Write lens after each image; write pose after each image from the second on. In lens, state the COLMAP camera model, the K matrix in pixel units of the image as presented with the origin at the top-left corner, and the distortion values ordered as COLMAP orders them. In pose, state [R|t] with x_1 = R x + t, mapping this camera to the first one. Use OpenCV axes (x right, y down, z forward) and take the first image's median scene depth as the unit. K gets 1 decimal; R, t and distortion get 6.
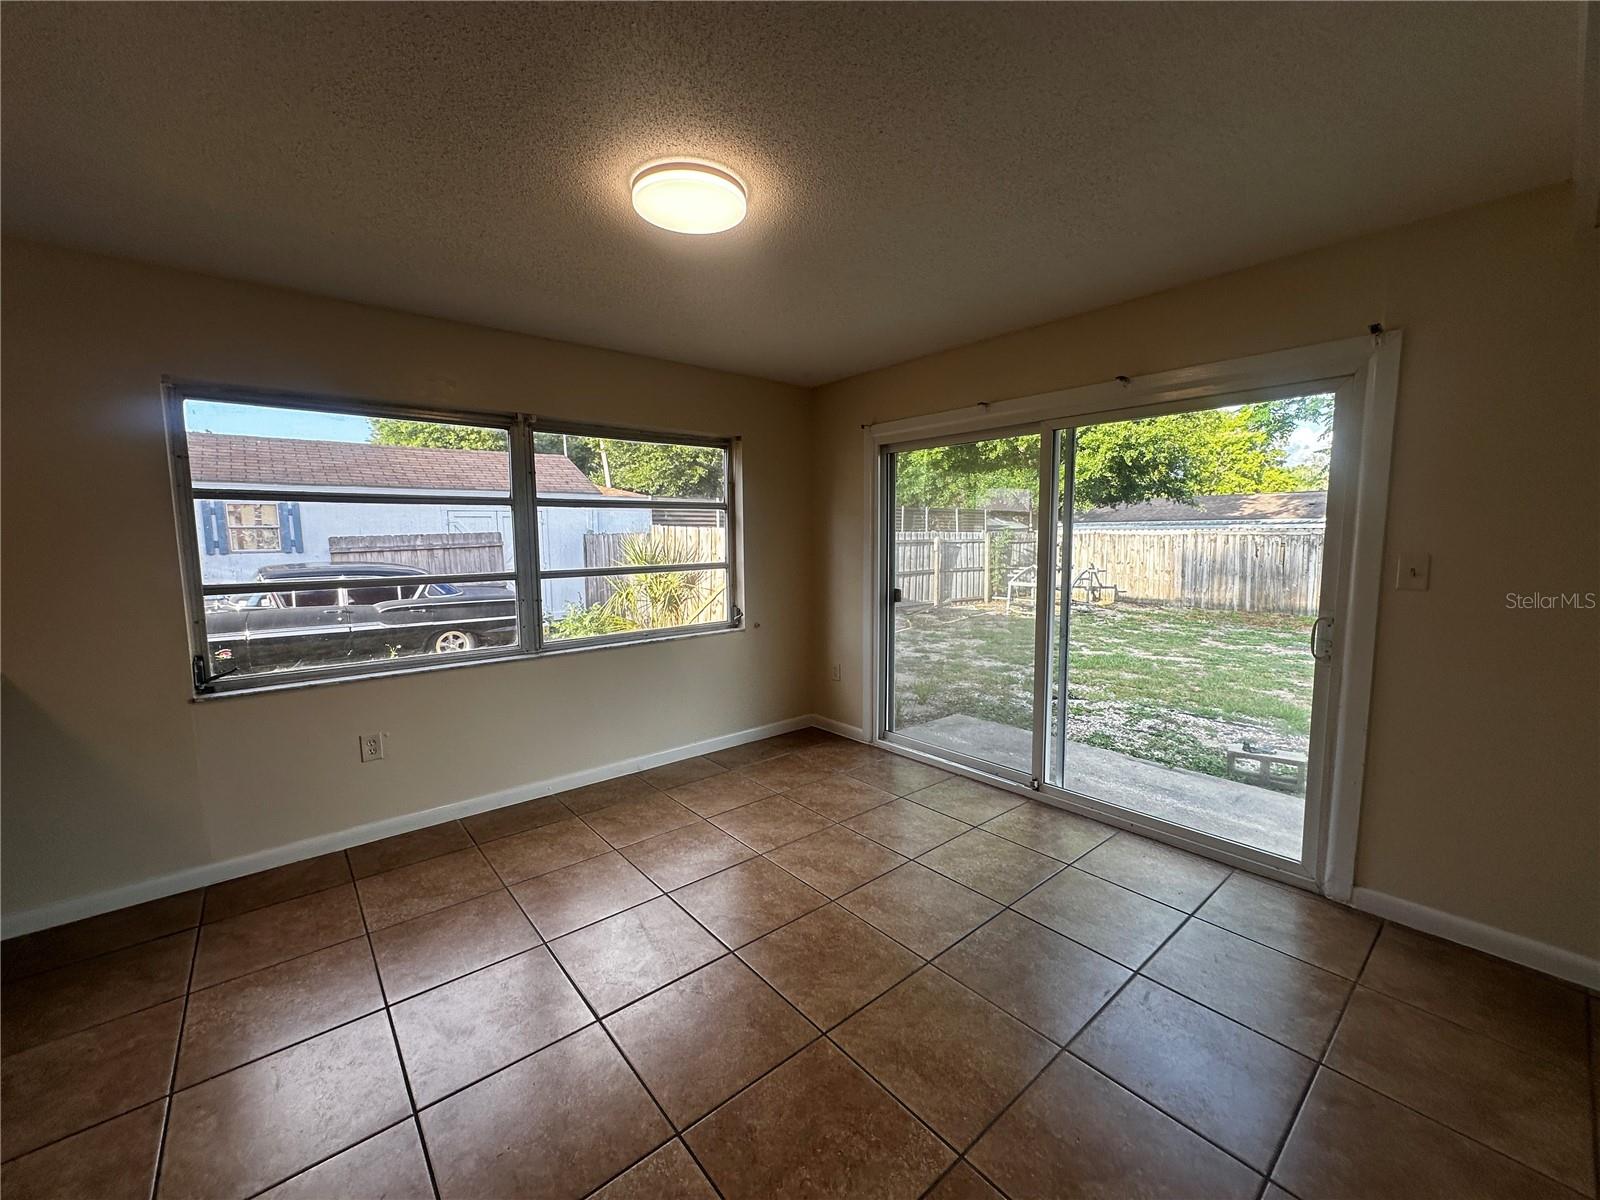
lens RADIAL K [[642.5, 0, 800.0], [0, 642.5, 600.0], [0, 0, 1]] dist [0.000329, -0.000081]
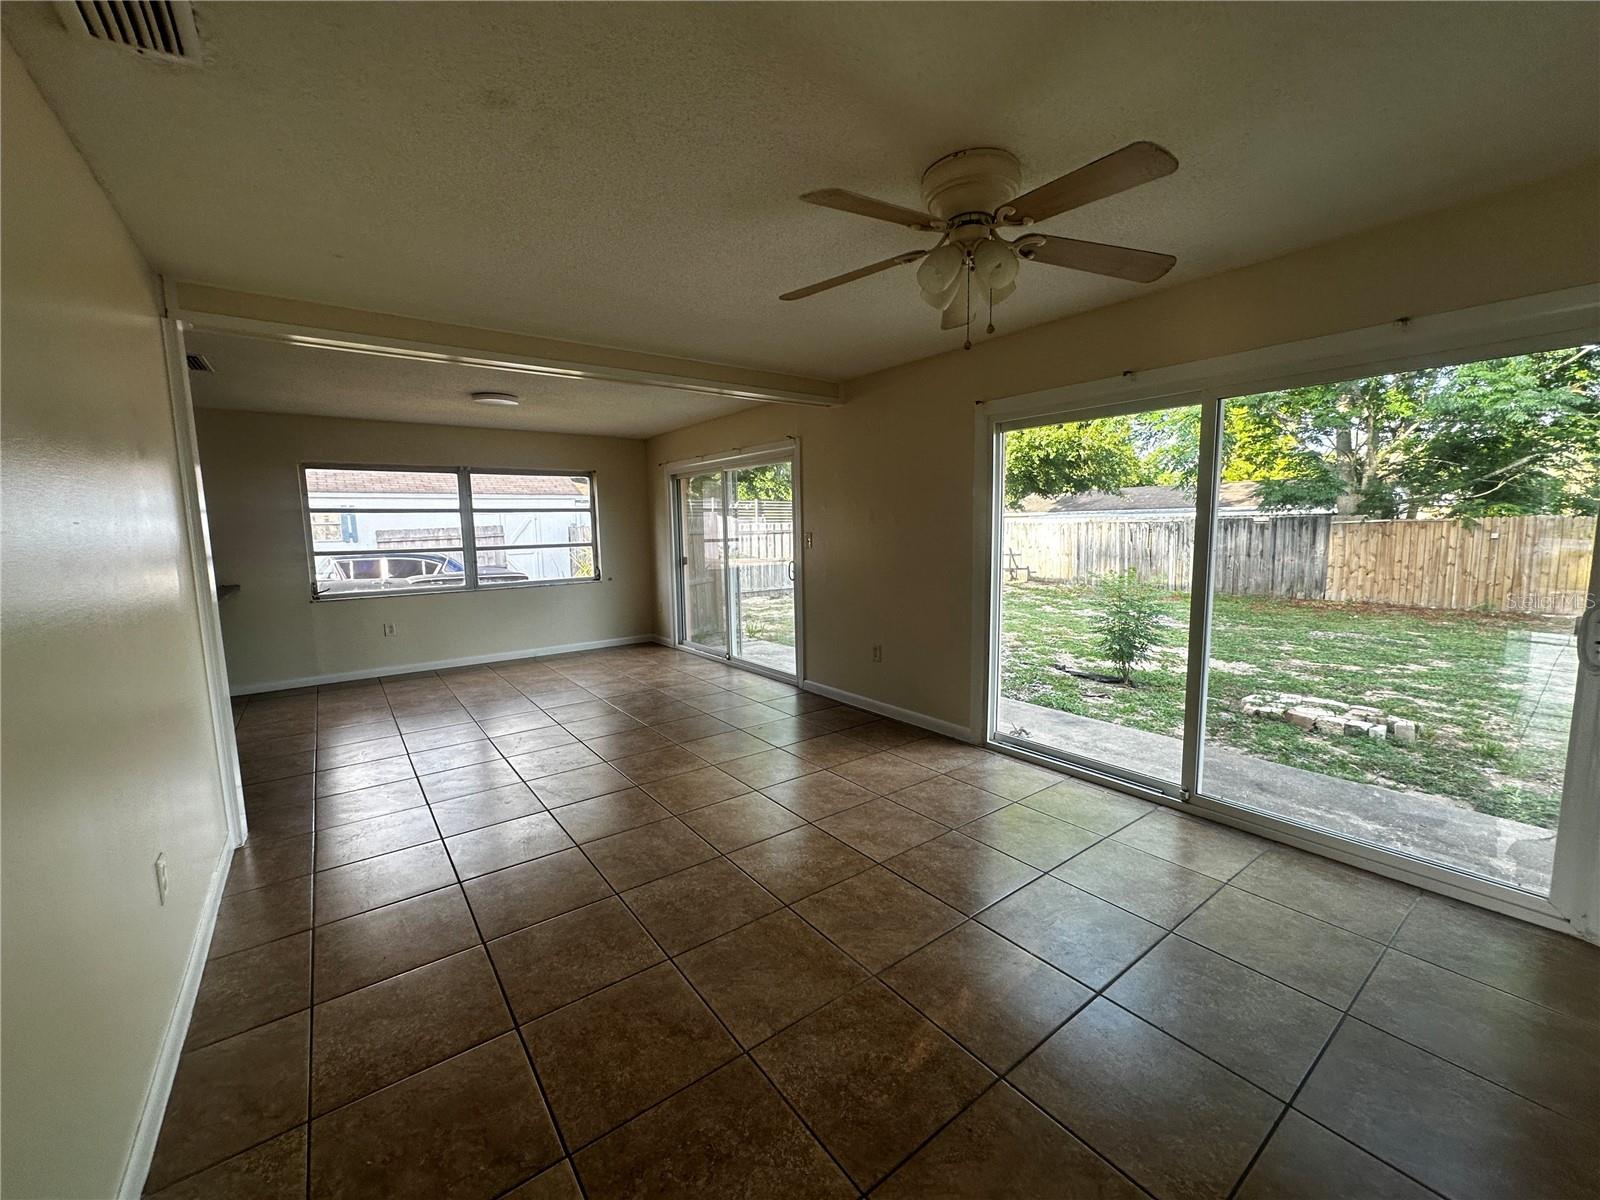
lens RADIAL K [[642.5, 0, 800.0], [0, 642.5, 600.0], [0, 0, 1]] dist [0.000329, -0.000081]
pose [[0.998363, -0.001715, -0.057162, 0.293064], [0.002530, 0.999896, 0.014191, 0.039247], [0.057132, -0.014312, 0.998264, -0.376370]]
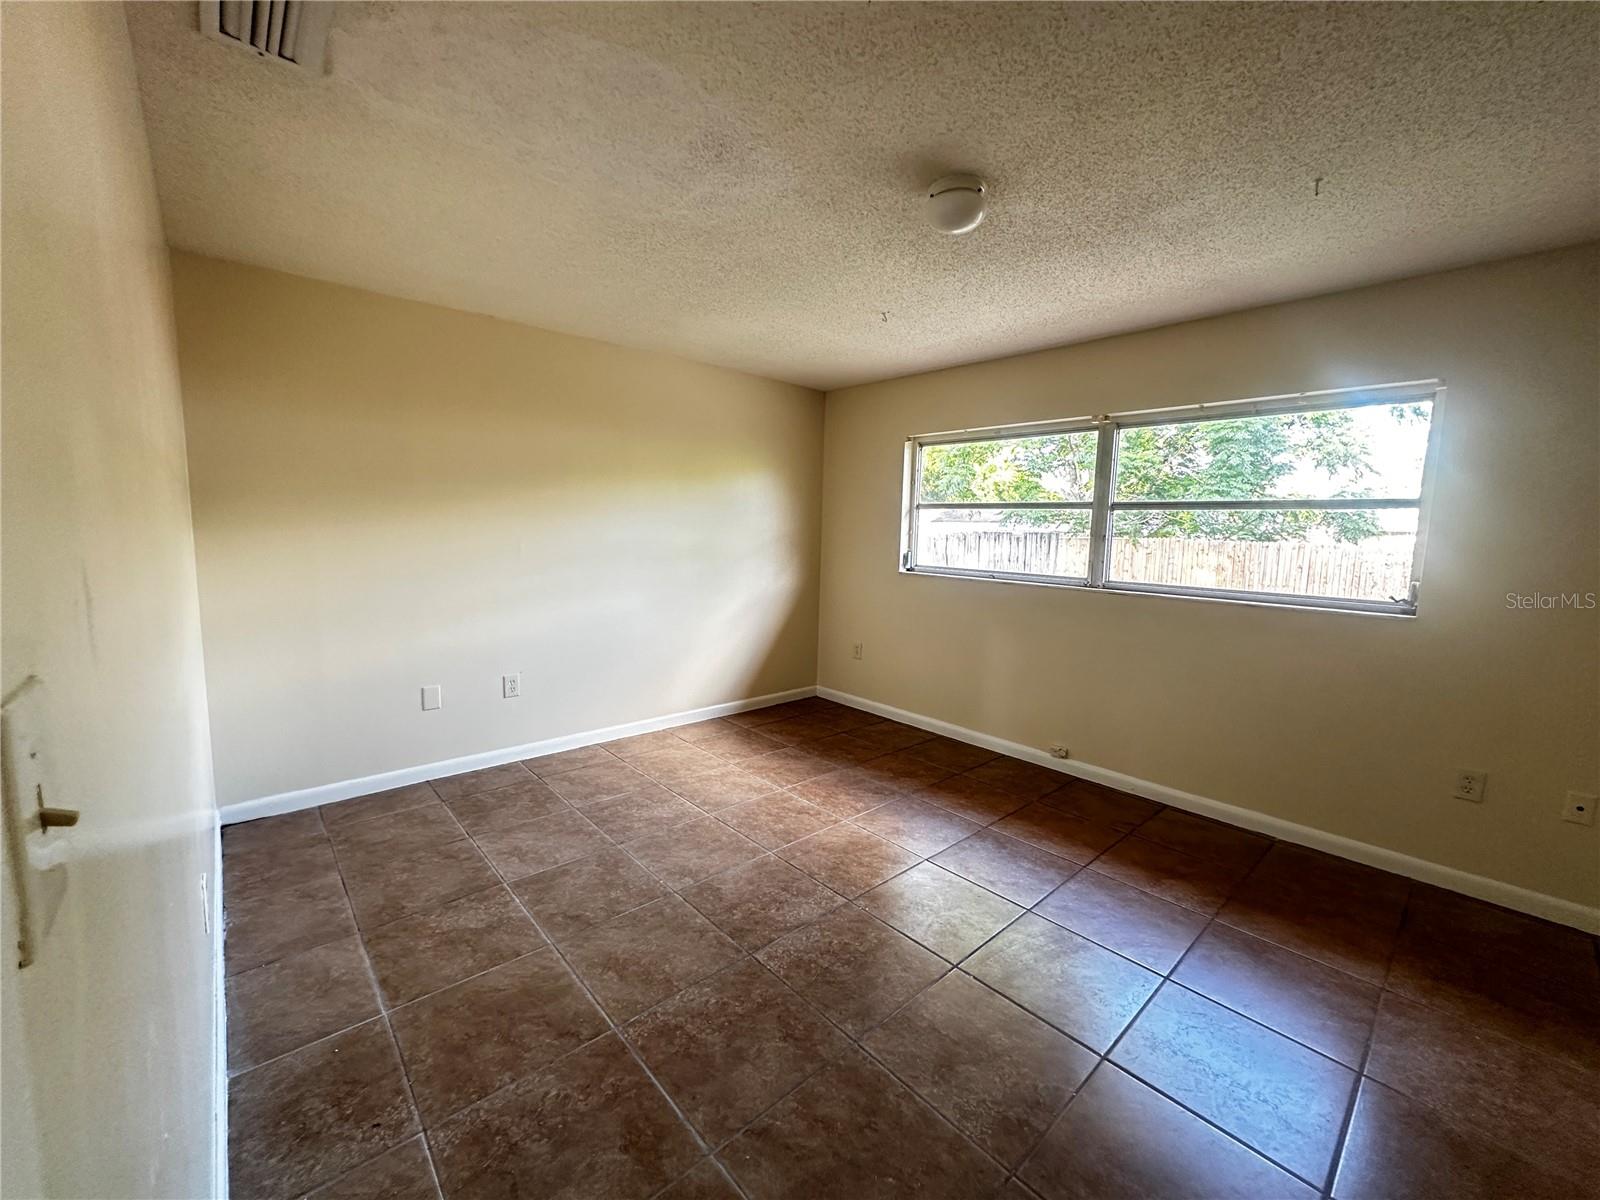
lens RADIAL K [[643.6, 0, 796.3], [0, 643.6, 551.5], [0, 0, 1]] dist [0.000138, -0.000131]
pose [[0.998810, 0.036372, 0.032482, 1.000435], [-0.034321, 0.997509, -0.061628, 0.124676], [-0.034643, 0.060440, 0.997570, -1.210716]]
